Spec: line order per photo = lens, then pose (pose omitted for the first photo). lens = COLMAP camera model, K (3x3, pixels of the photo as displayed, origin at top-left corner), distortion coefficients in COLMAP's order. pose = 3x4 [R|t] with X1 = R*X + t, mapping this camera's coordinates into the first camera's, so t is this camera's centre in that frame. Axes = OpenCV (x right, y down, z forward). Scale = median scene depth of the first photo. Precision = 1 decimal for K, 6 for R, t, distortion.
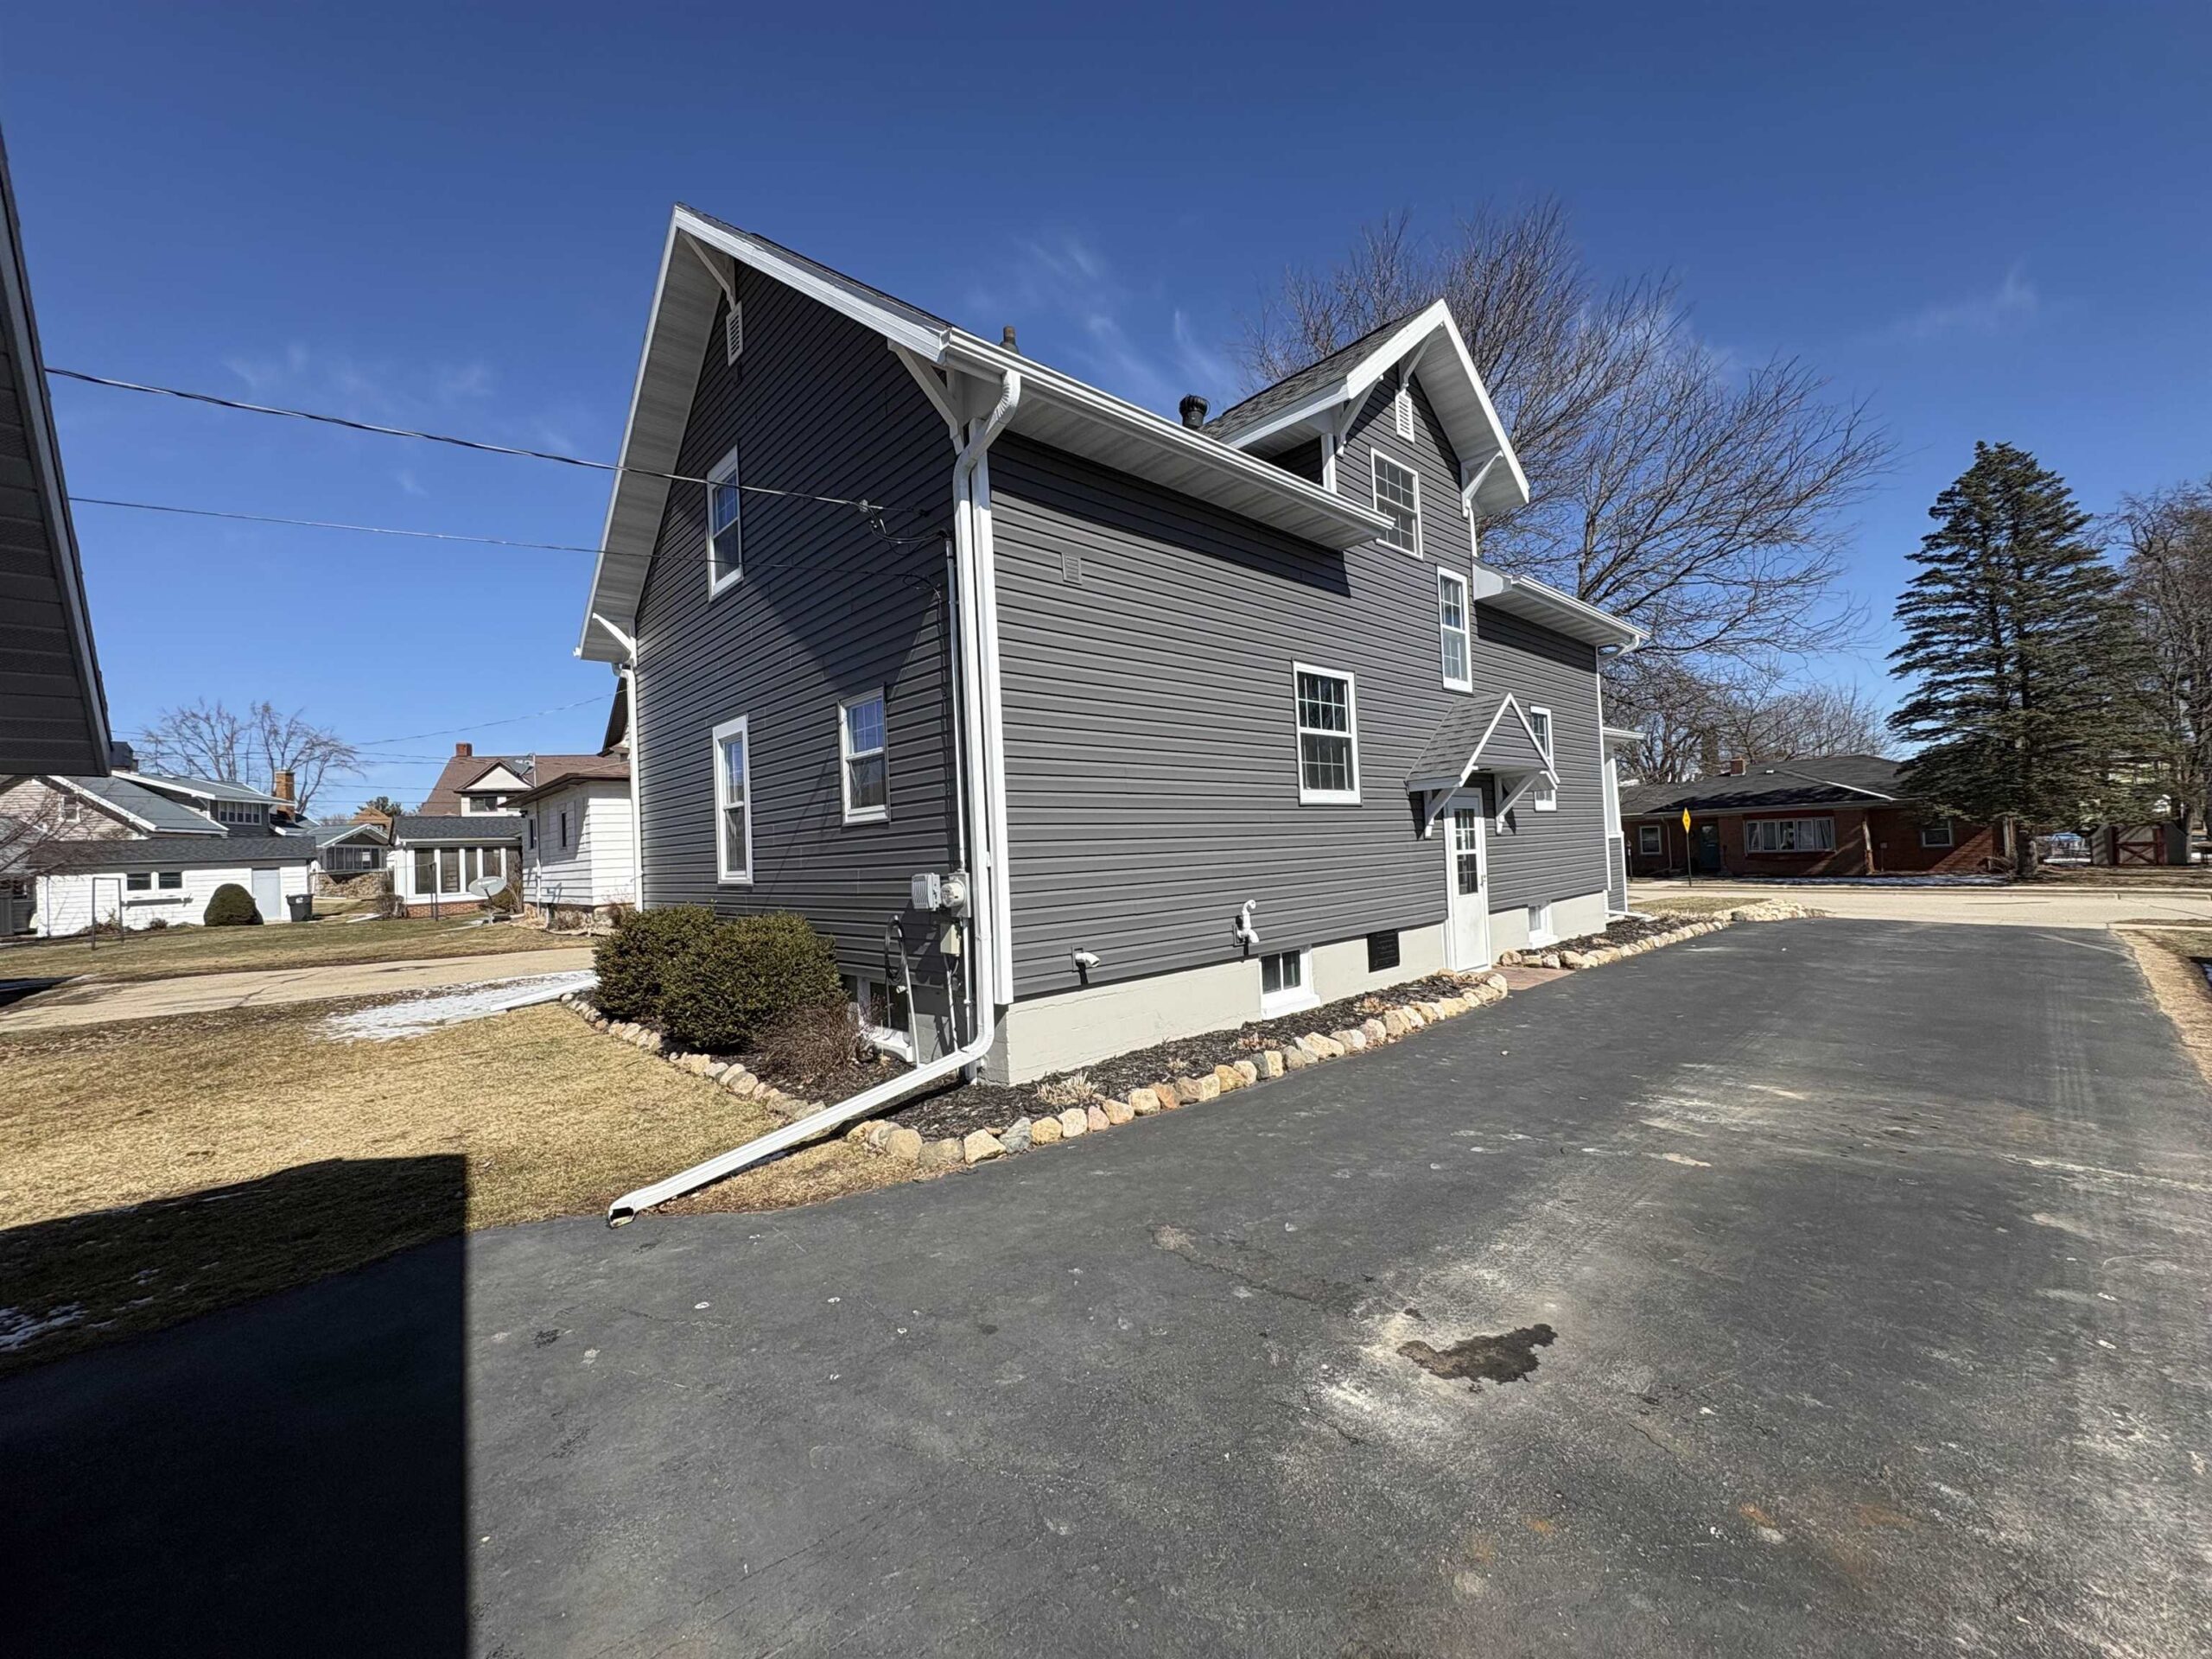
lens RADIAL K [[877.2, 0, 1110.6], [0, 877.2, 836.6], [0, 0, 1]] dist [-0.001865, 0.001259]
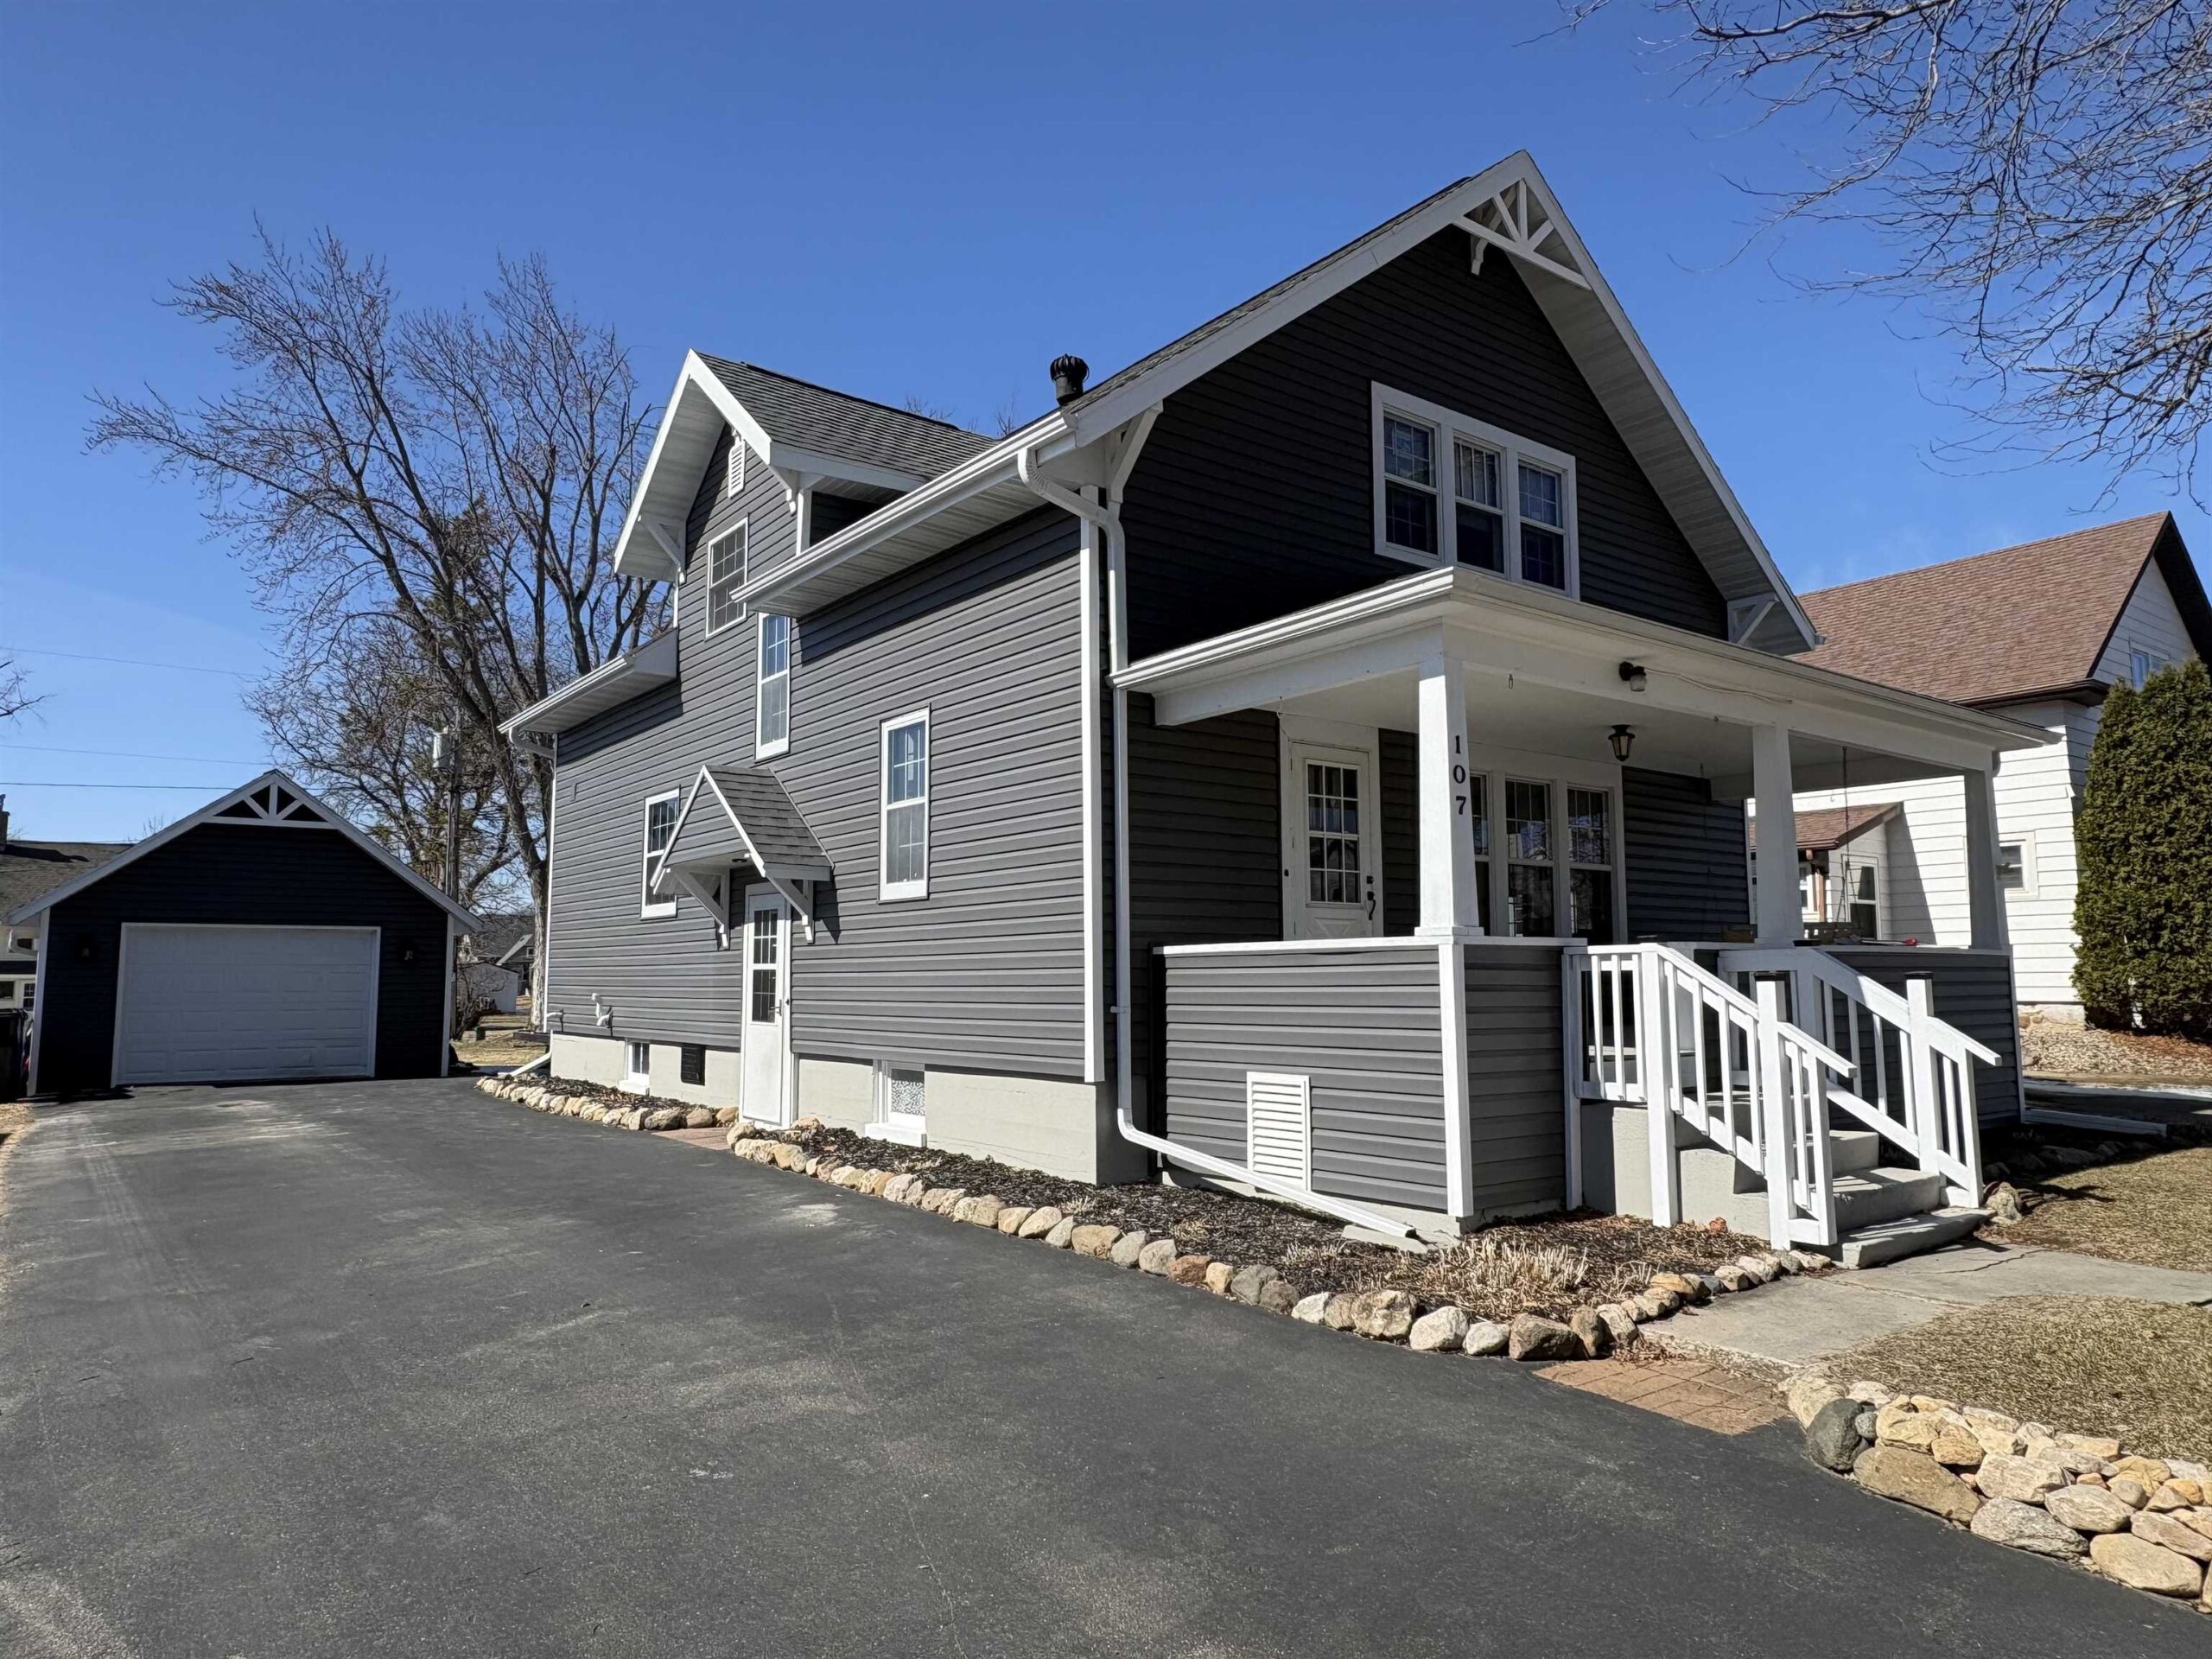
lens RADIAL K [[1408.0, 0, 1105.0], [0, 1408.0, 838.3], [0, 0, 1]] dist [-0.019765, 0.026682]
pose [[-0.101166, -0.053269, -0.993442, 2.042191], [0.026098, 0.998080, -0.056175, -0.022483], [0.994527, -0.031610, -0.099582, 1.815103]]
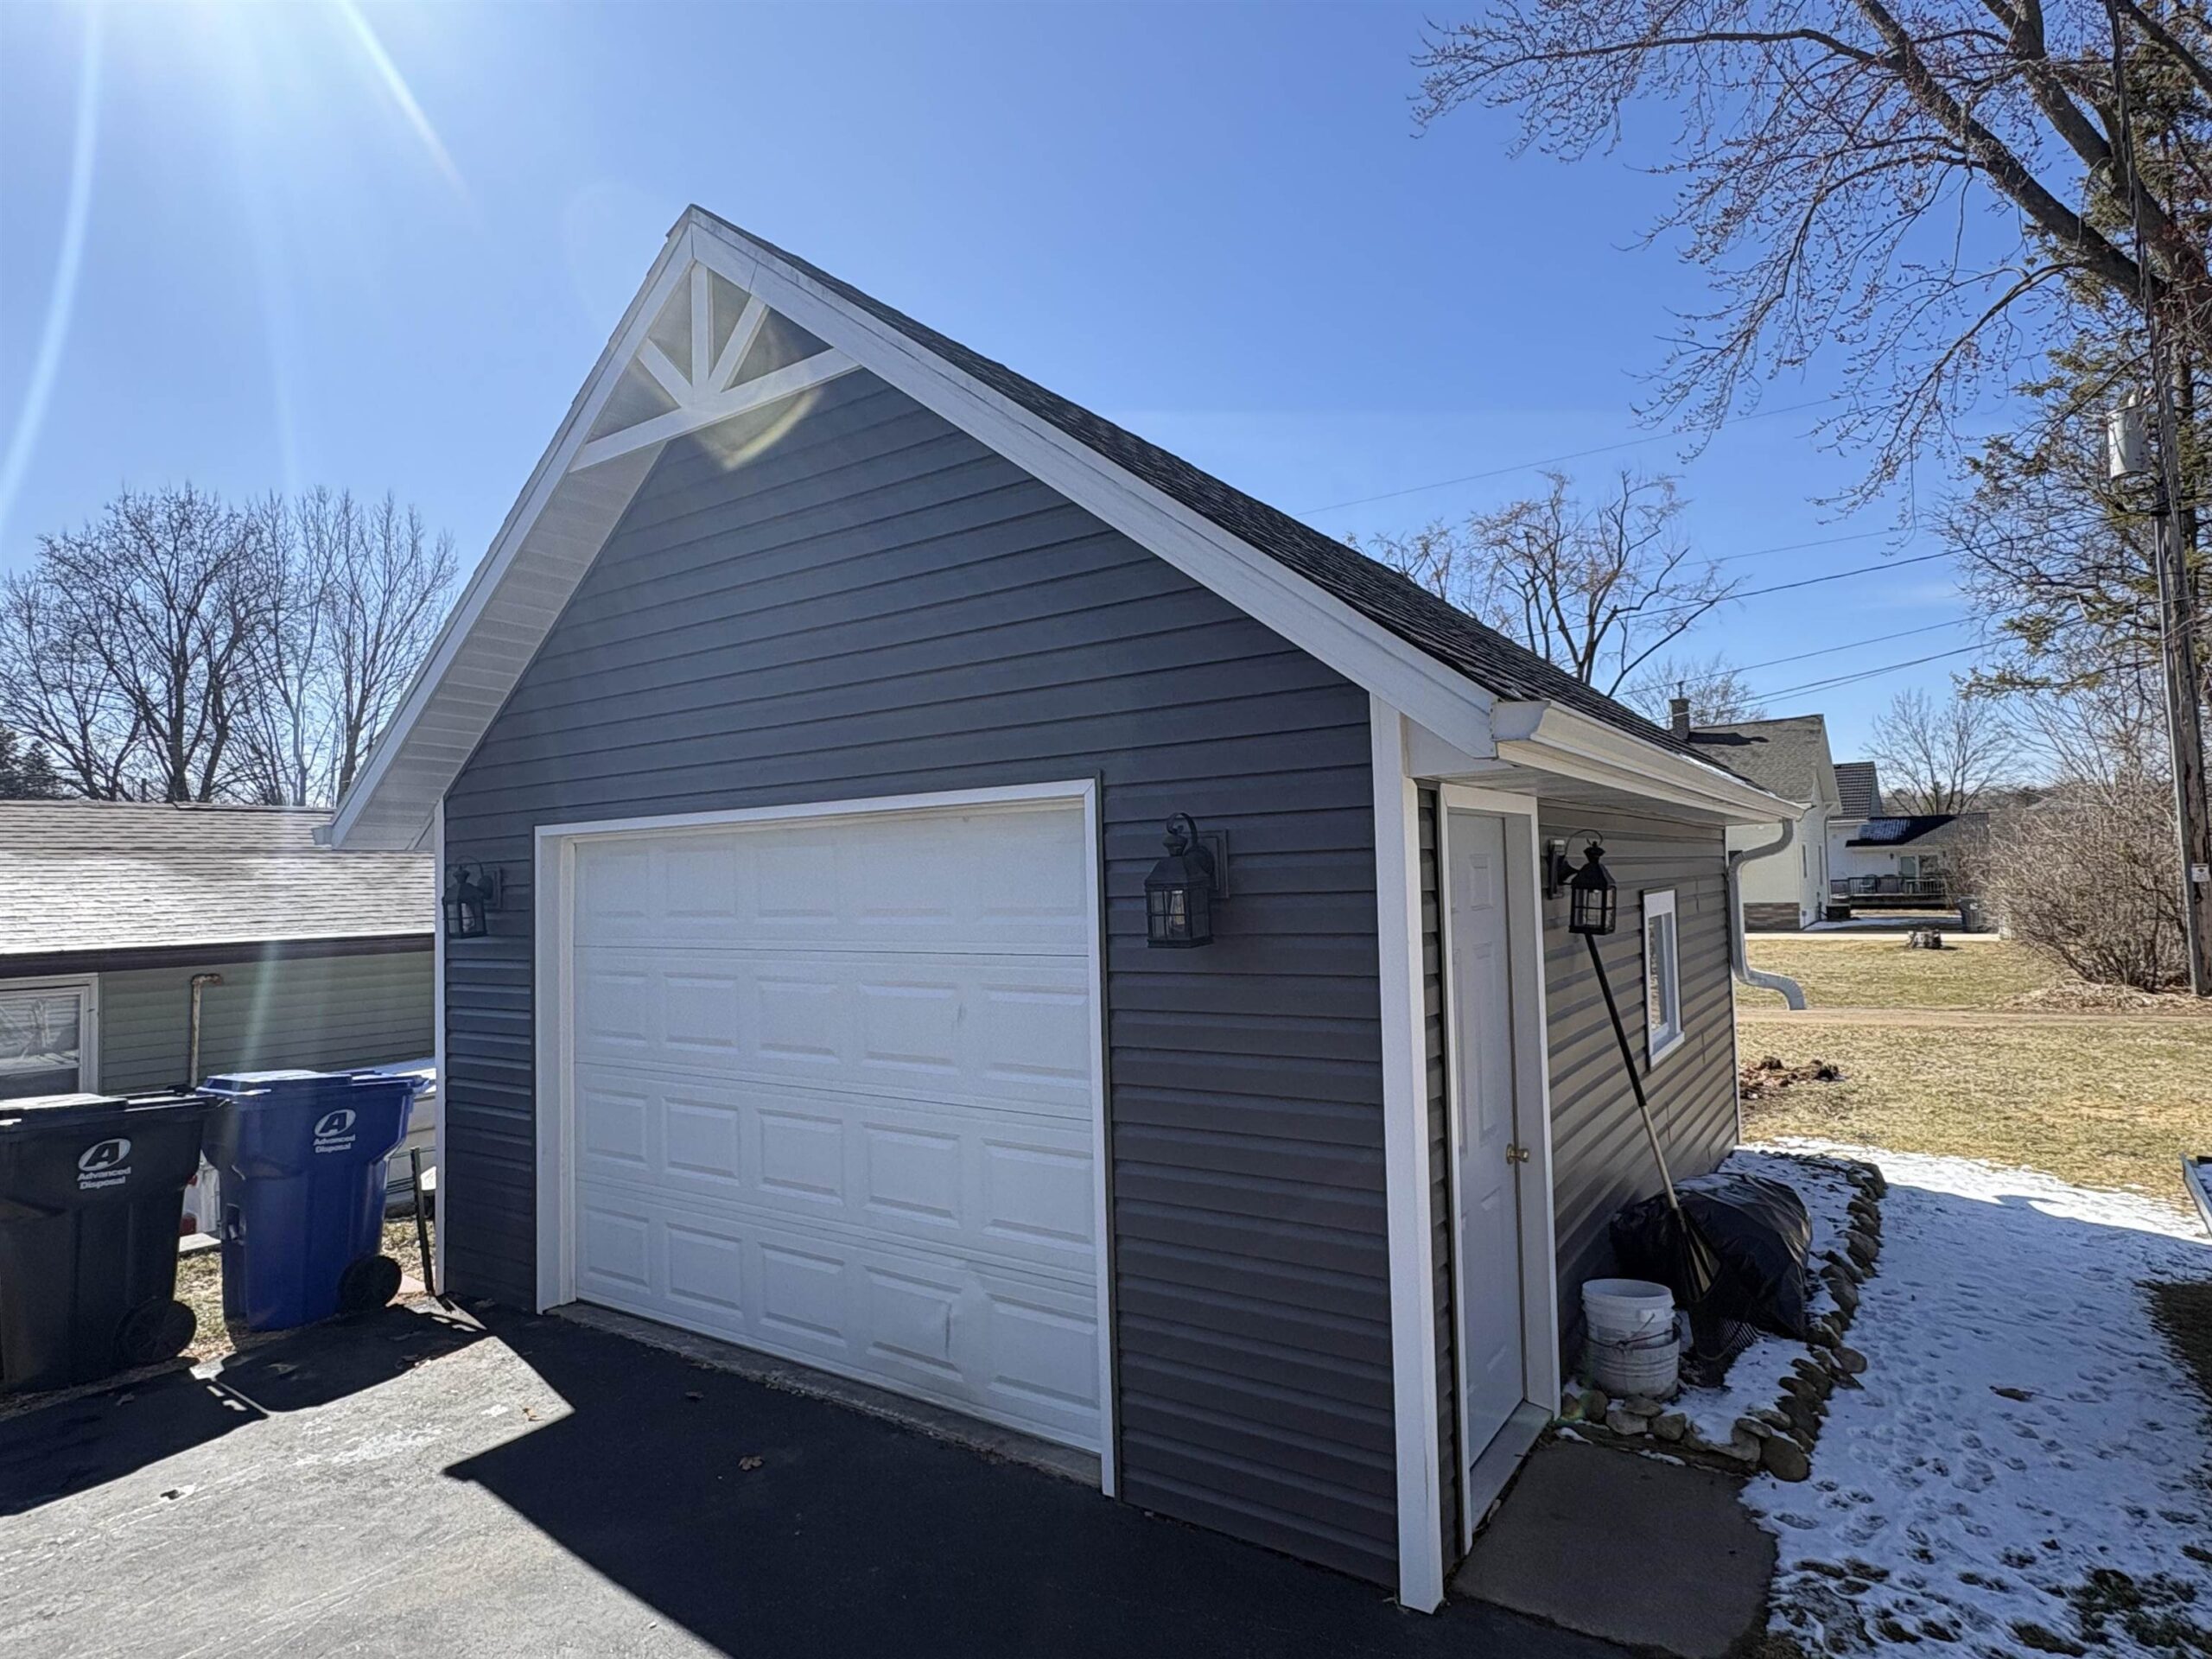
lens RADIAL K [[1217.9, 0, 1108.9], [0, 1217.9, 832.4], [0, 0, 1]] dist [-0.000768, 0.001125]
pose [[-0.970642, 0.062221, -0.232343, -0.279559], [0.074445, 0.996245, -0.044213, 0.003067], [0.228720, -0.060212, -0.971628, 0.689012]]
